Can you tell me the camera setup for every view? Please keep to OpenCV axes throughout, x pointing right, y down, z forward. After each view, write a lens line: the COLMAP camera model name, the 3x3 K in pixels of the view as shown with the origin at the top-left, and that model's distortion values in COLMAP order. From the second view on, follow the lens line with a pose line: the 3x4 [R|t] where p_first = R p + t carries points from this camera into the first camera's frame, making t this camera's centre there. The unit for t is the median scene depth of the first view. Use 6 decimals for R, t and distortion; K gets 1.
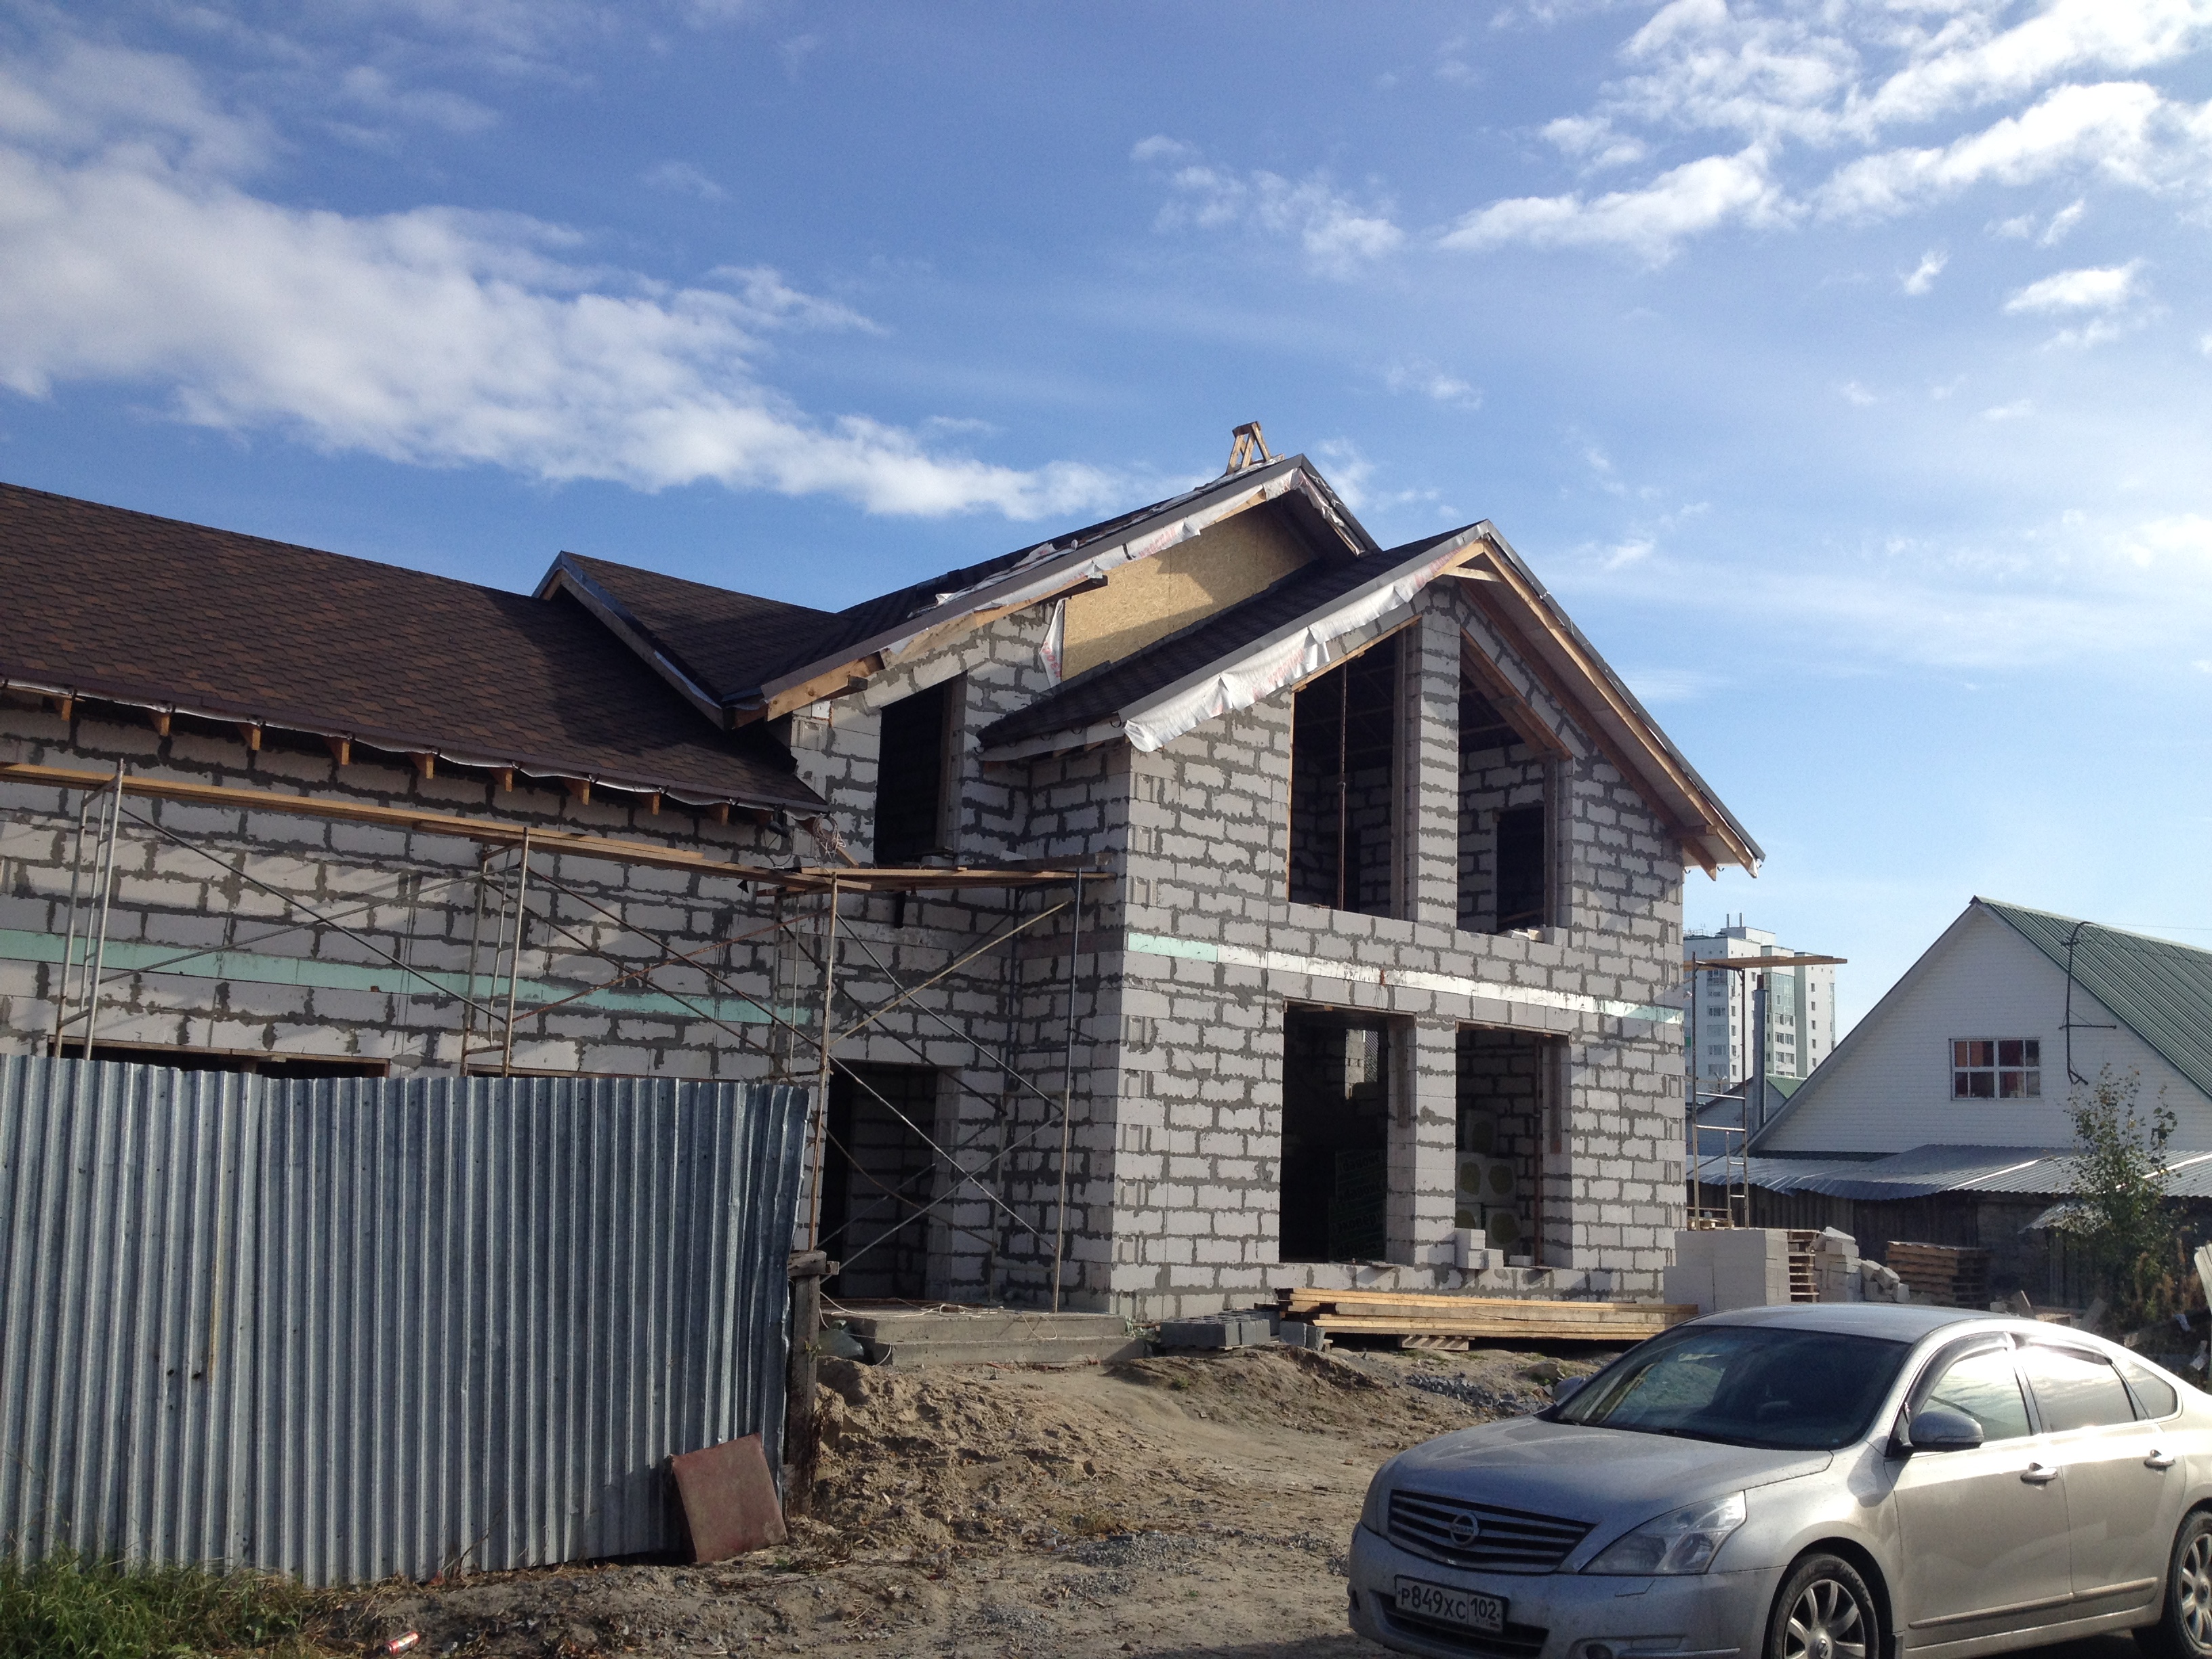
lens RADIAL K [[2037.2, 0, 1134.6], [0, 2037.2, 830.8], [0, 0, 1]] dist [0.203146, -0.449256]
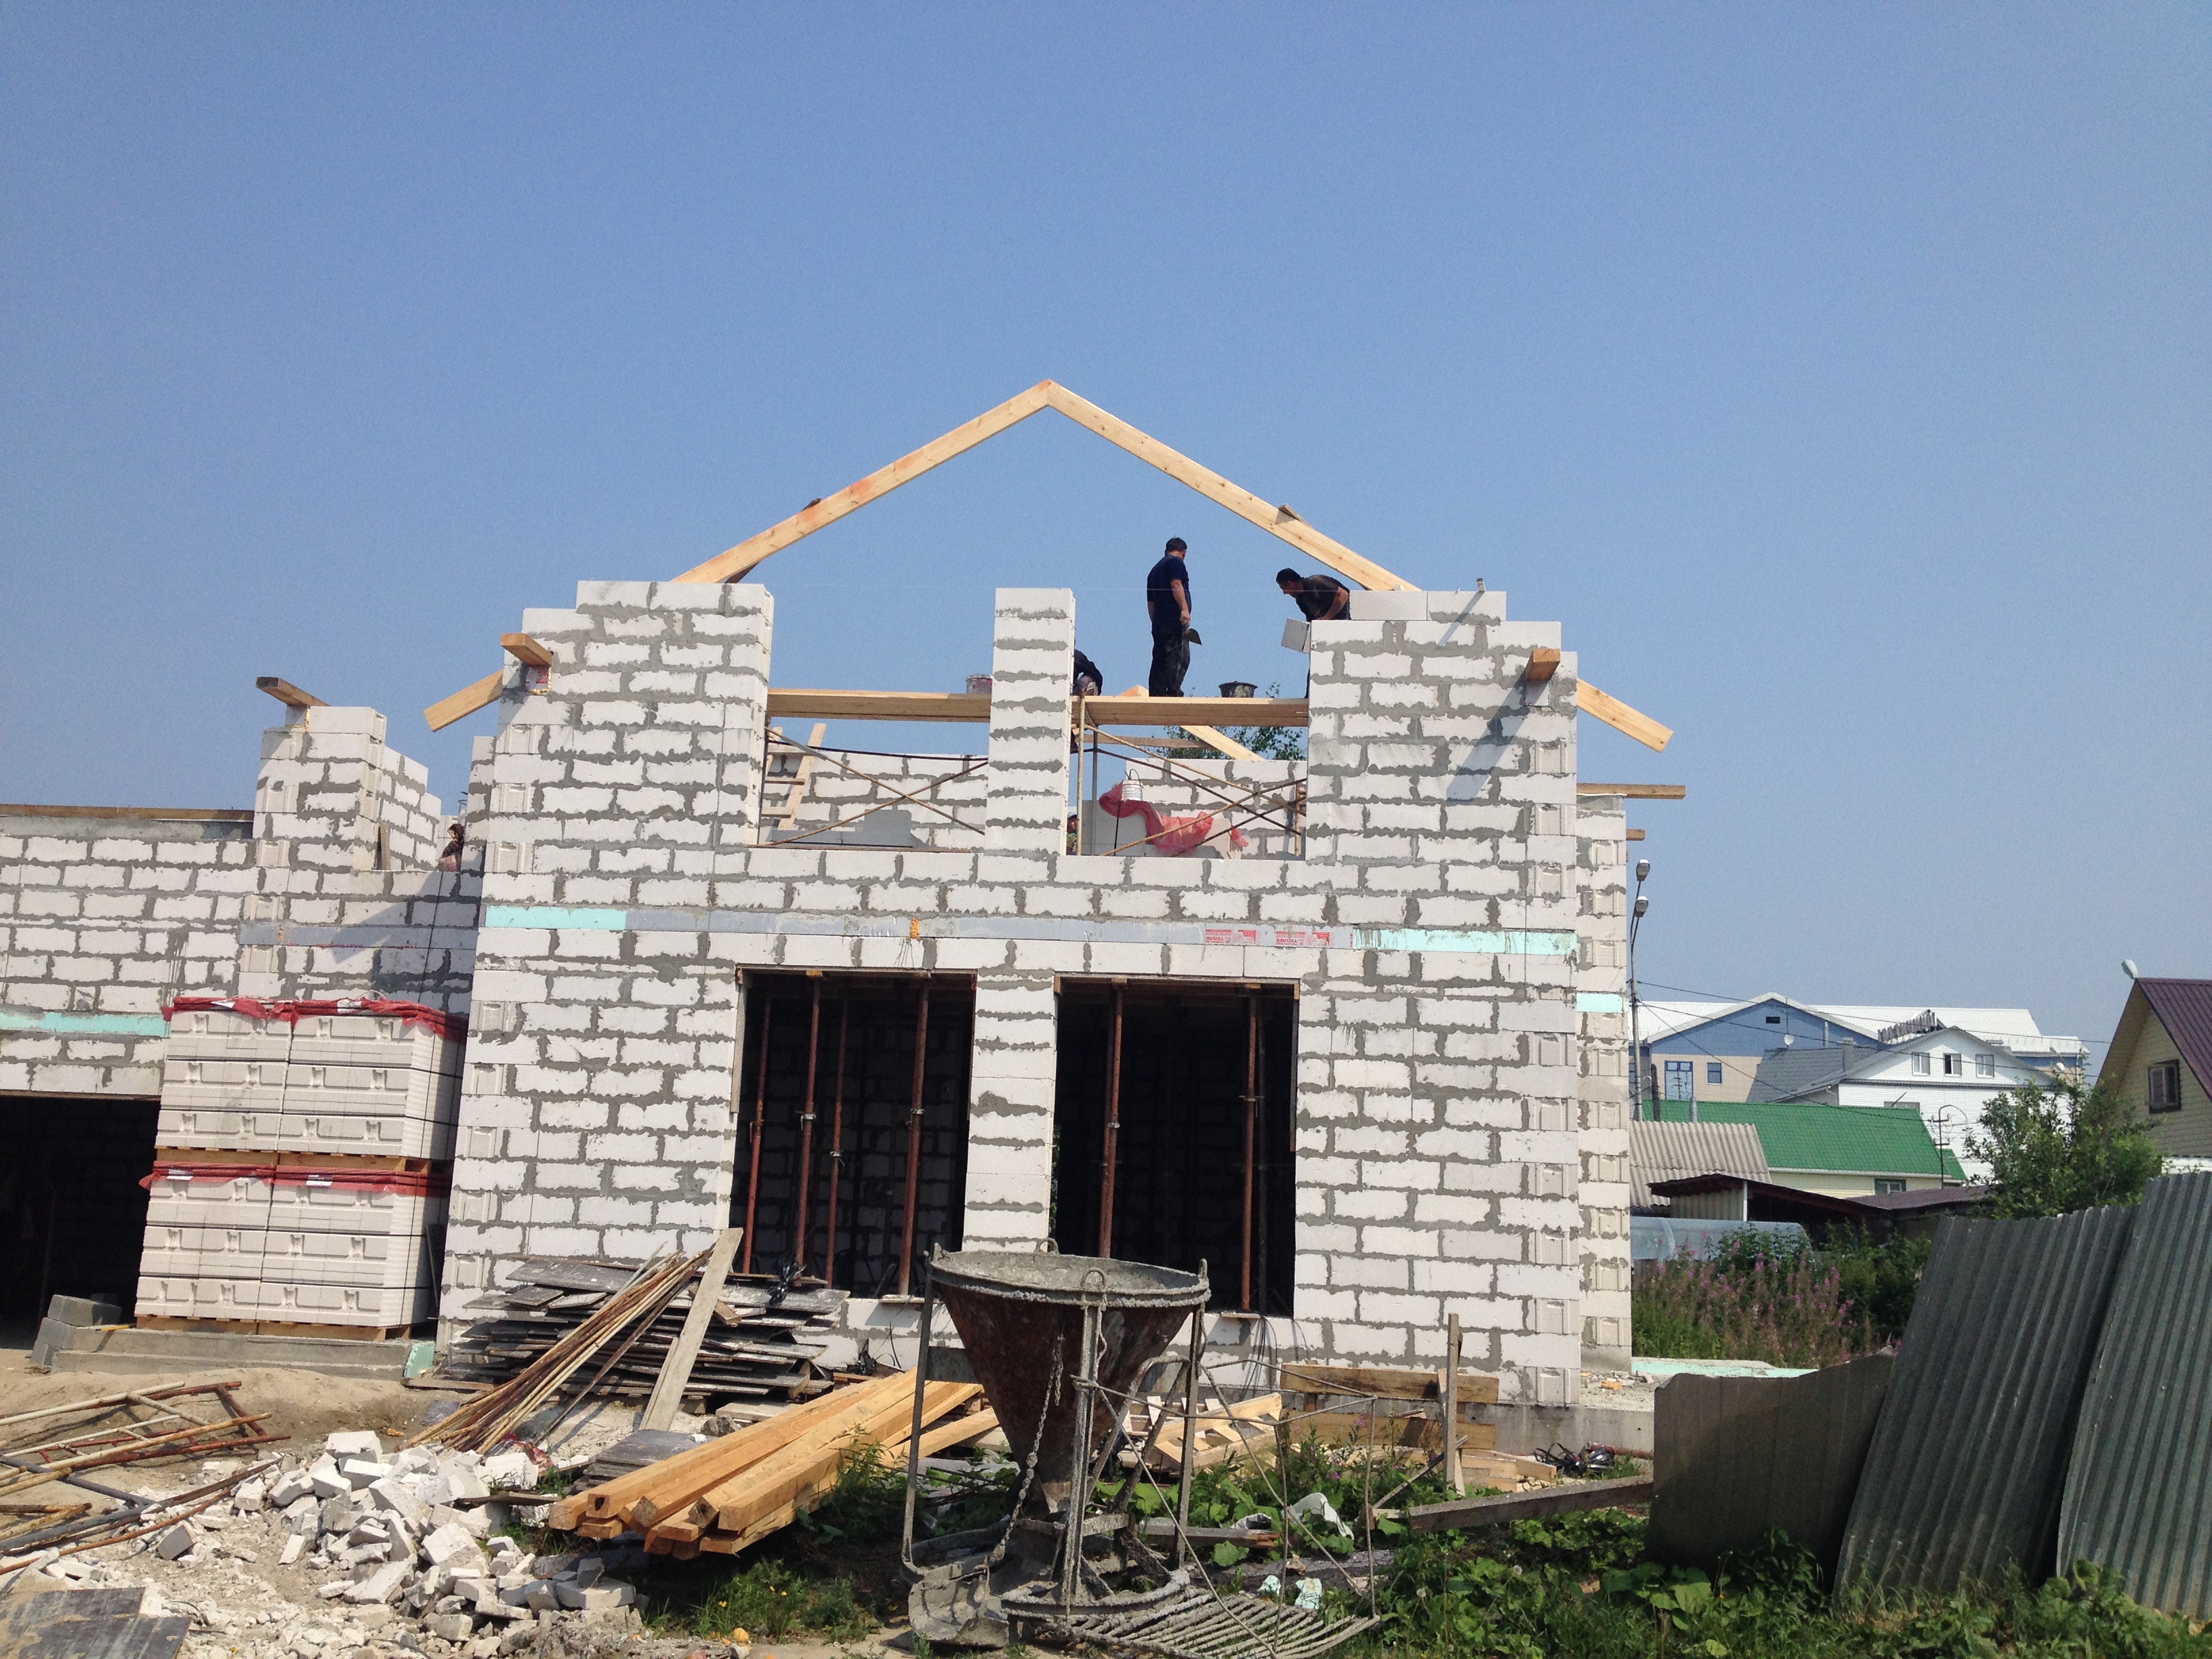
lens RADIAL K [[2037.2, 0, 1134.6], [0, 2037.2, 830.8], [0, 0, 1]] dist [0.203146, -0.449256]
pose [[0.707625, -0.142076, -0.692157, 0.778966], [0.107834, 0.989816, -0.092932, 0.125151], [0.698312, -0.008877, 0.715739, 0.541989]]
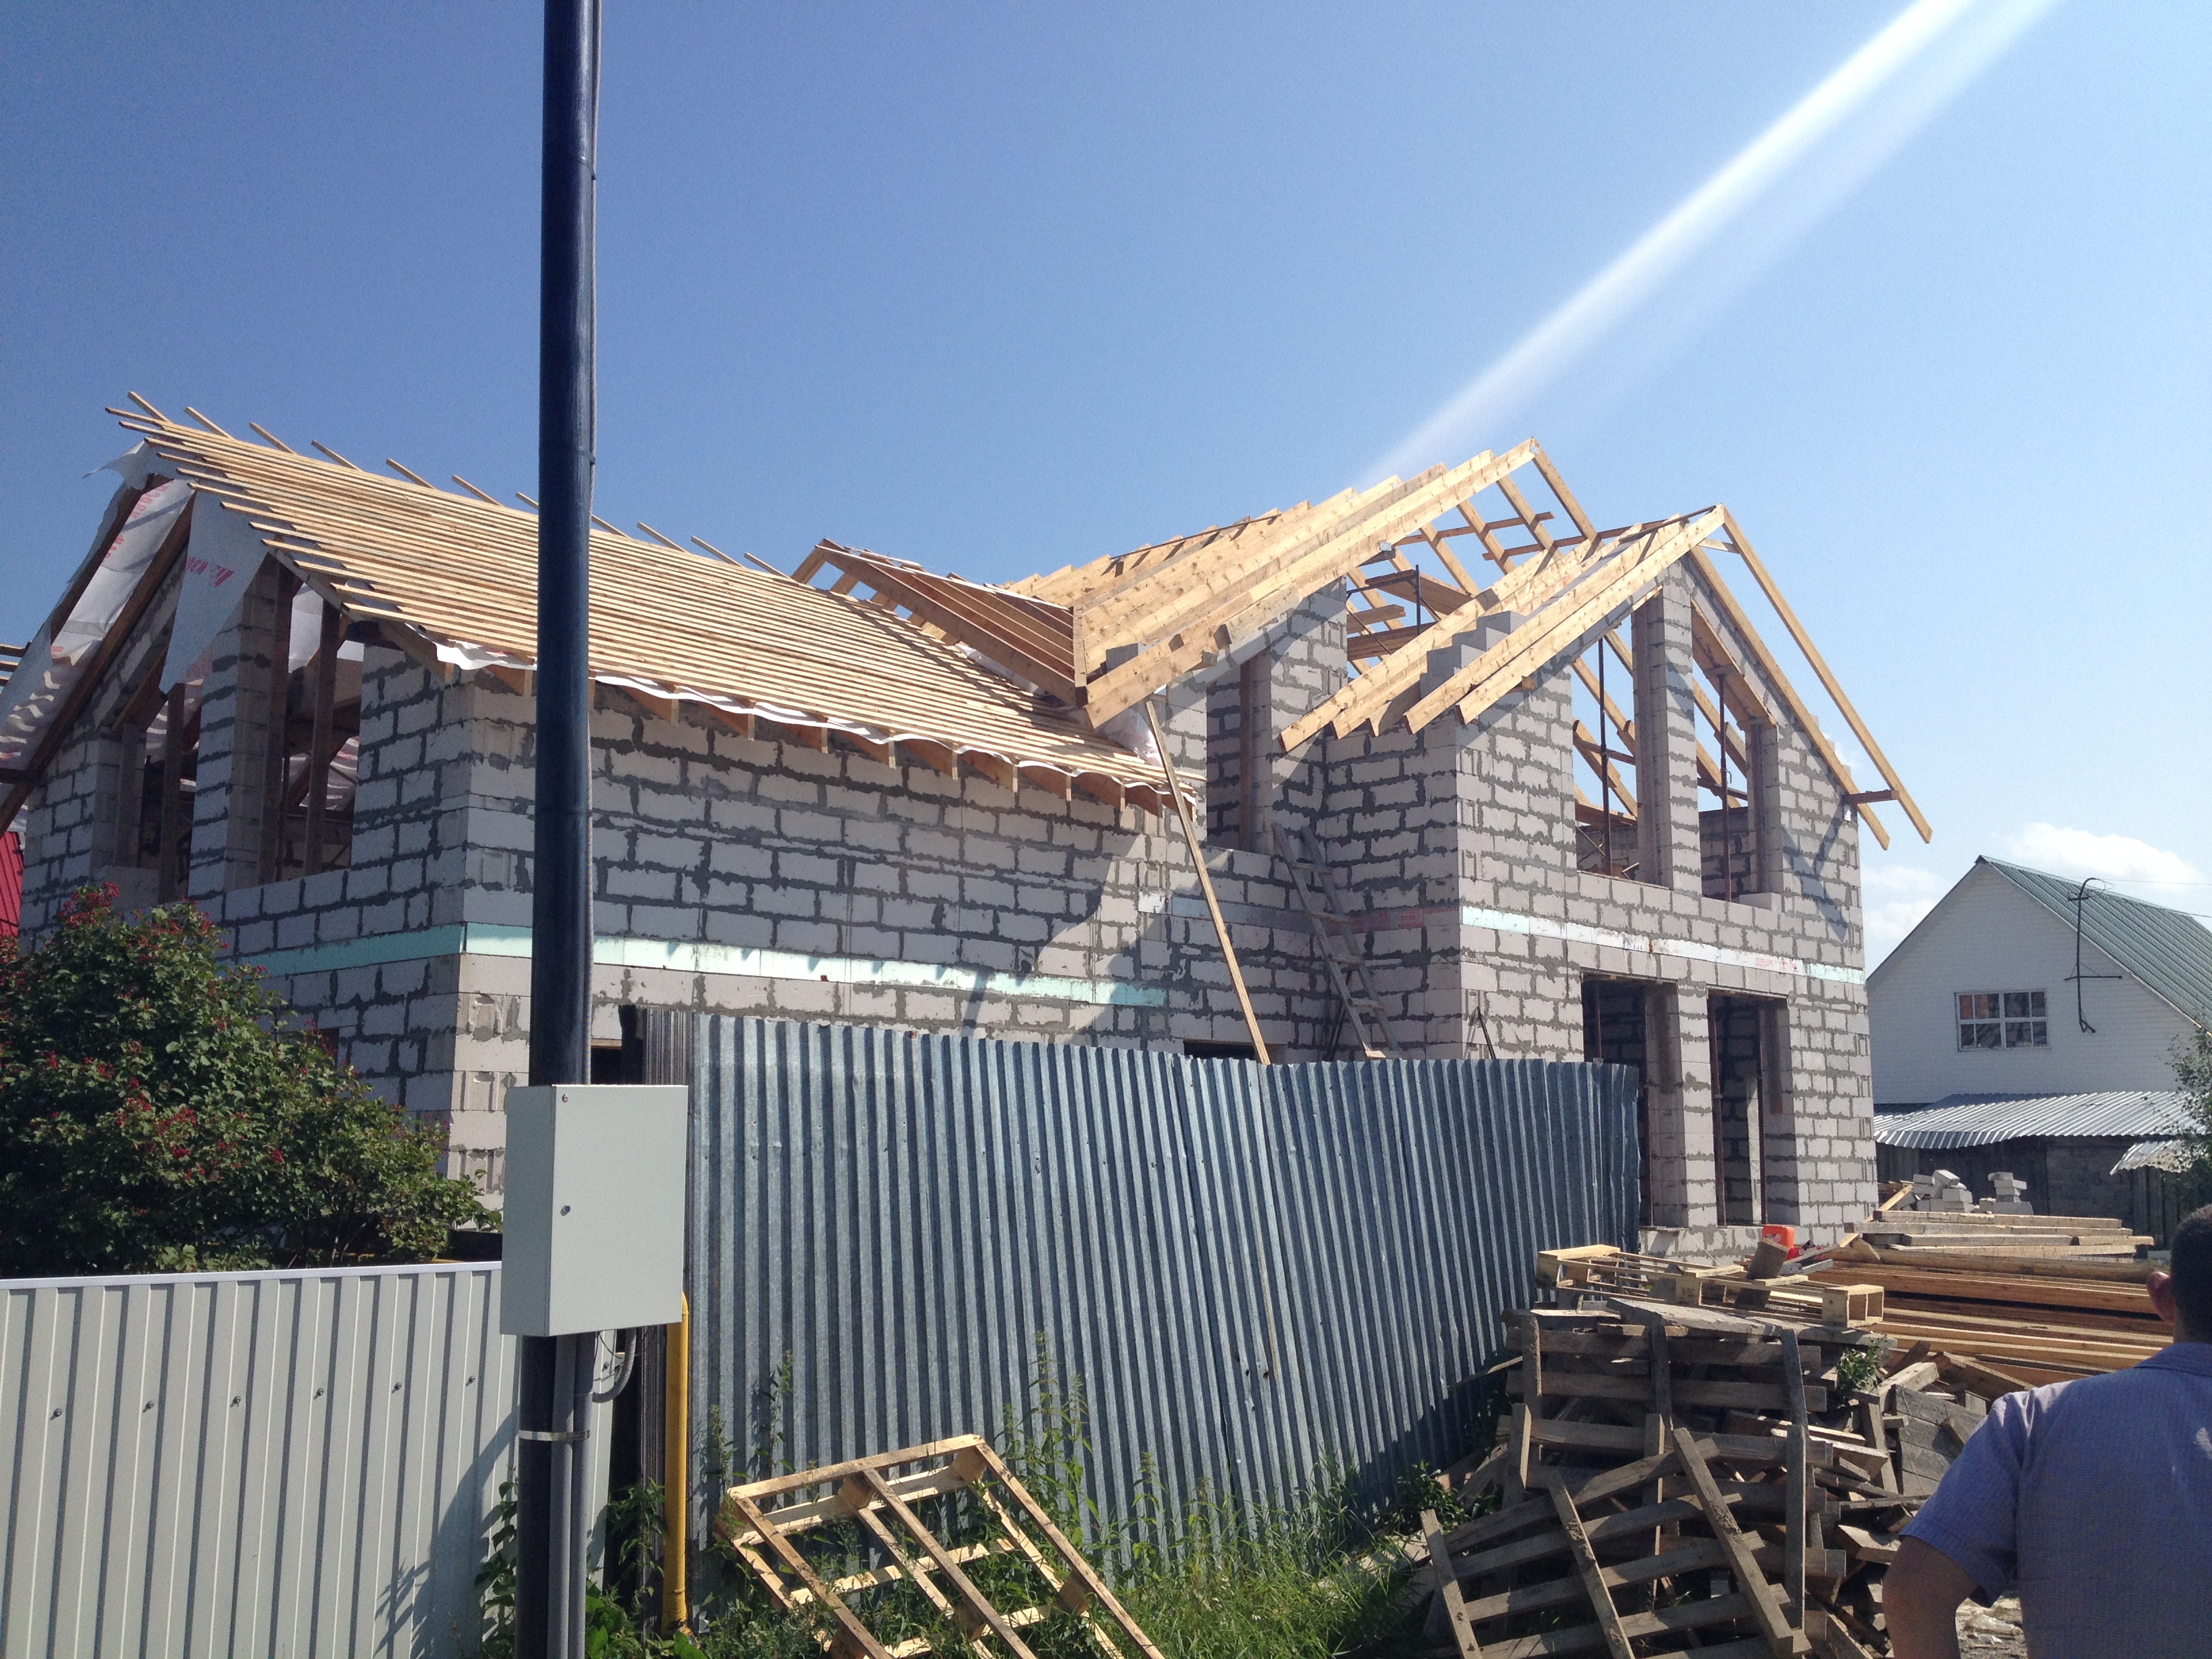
lens RADIAL K [[2037.2, 0, 1134.6], [0, 2037.2, 830.8], [0, 0, 1]] dist [0.203146, -0.449256]
pose [[0.992400, -0.017785, 0.121761, -0.273288], [0.016354, 0.999785, 0.012741, -0.002285], [-0.121962, -0.010653, 0.992478, 0.025975]]
